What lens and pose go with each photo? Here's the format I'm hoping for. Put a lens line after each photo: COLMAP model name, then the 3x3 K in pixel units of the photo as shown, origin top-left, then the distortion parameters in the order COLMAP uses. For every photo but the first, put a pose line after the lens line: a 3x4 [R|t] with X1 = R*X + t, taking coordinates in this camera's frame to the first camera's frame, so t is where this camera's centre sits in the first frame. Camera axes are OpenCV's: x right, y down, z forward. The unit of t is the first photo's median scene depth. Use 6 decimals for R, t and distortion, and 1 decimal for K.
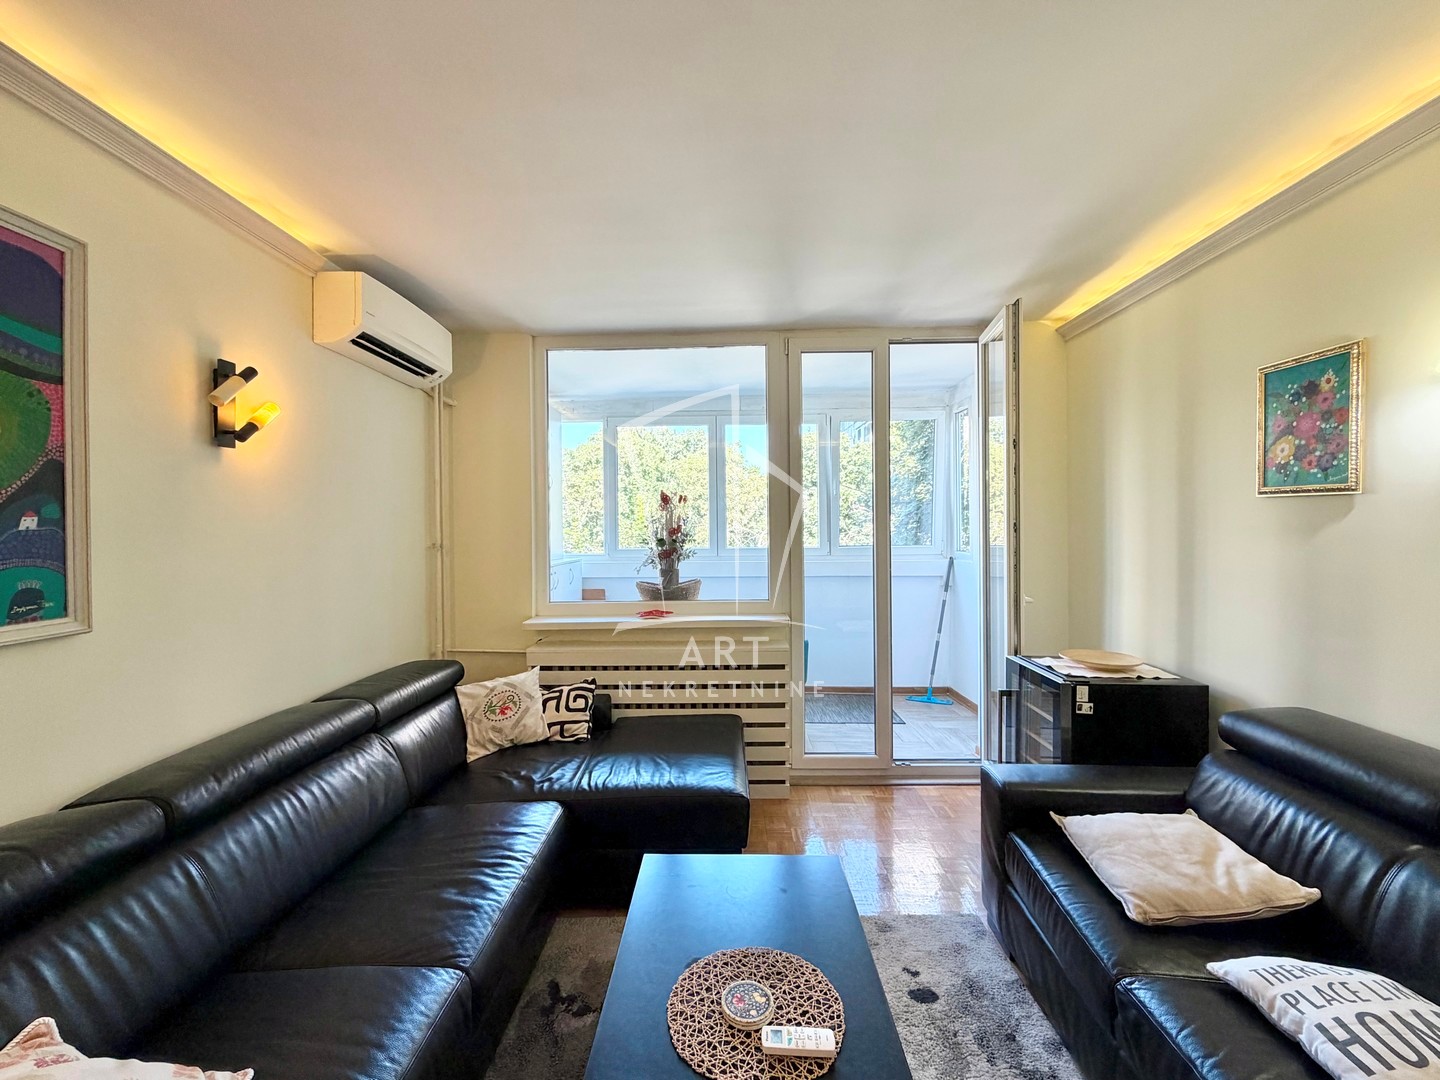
lens RADIAL K [[597.1, 0, 712.1], [0, 597.1, 525.8], [0, 0, 1]] dist [-0.001143, -0.000302]
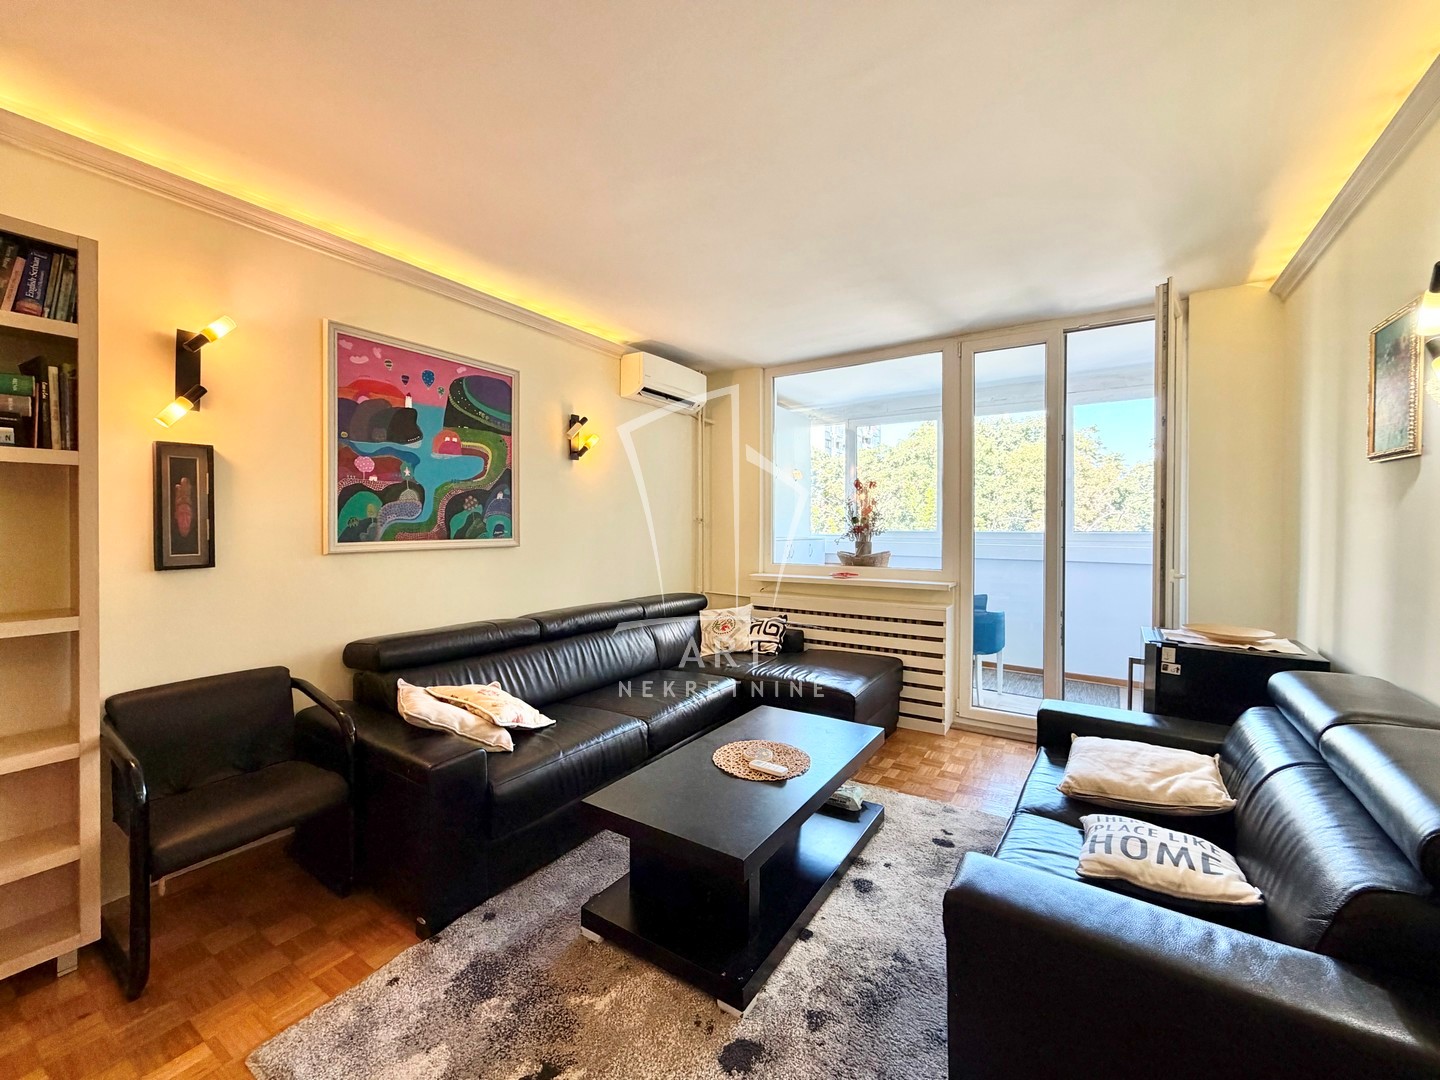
lens RADIAL K [[597.1, 0, 712.1], [0, 597.1, 525.8], [0, 0, 1]] dist [-0.001143, -0.000302]
pose [[0.849137, 0.013398, -0.528002, 0.406330], [-0.011238, 0.999910, 0.007299, 0.043401], [0.528053, -0.000264, 0.849212, -0.279877]]
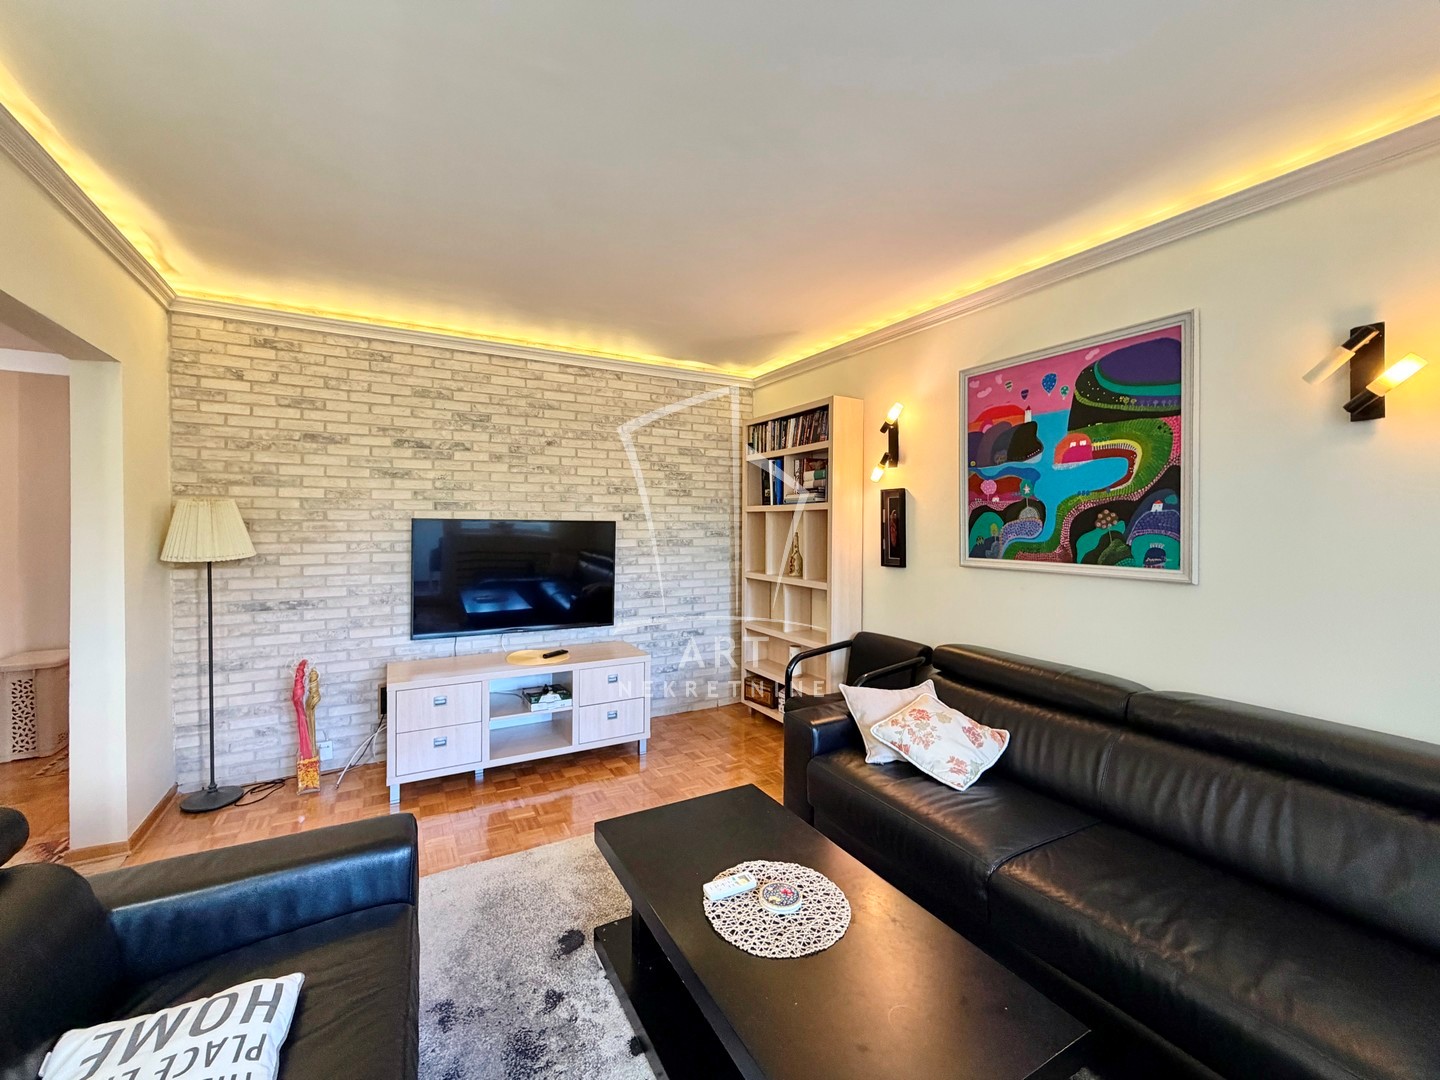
lens RADIAL K [[582.7, 0, 705.5], [0, 582.7, 522.9], [0, 0, 1]] dist [-0.000512, -0.000376]
pose [[-0.868331, 0.005895, -0.495949, 0.357413], [0.003473, 0.999977, 0.005805, 0.012115], [0.495972, 0.003319, -0.868332, 0.895574]]
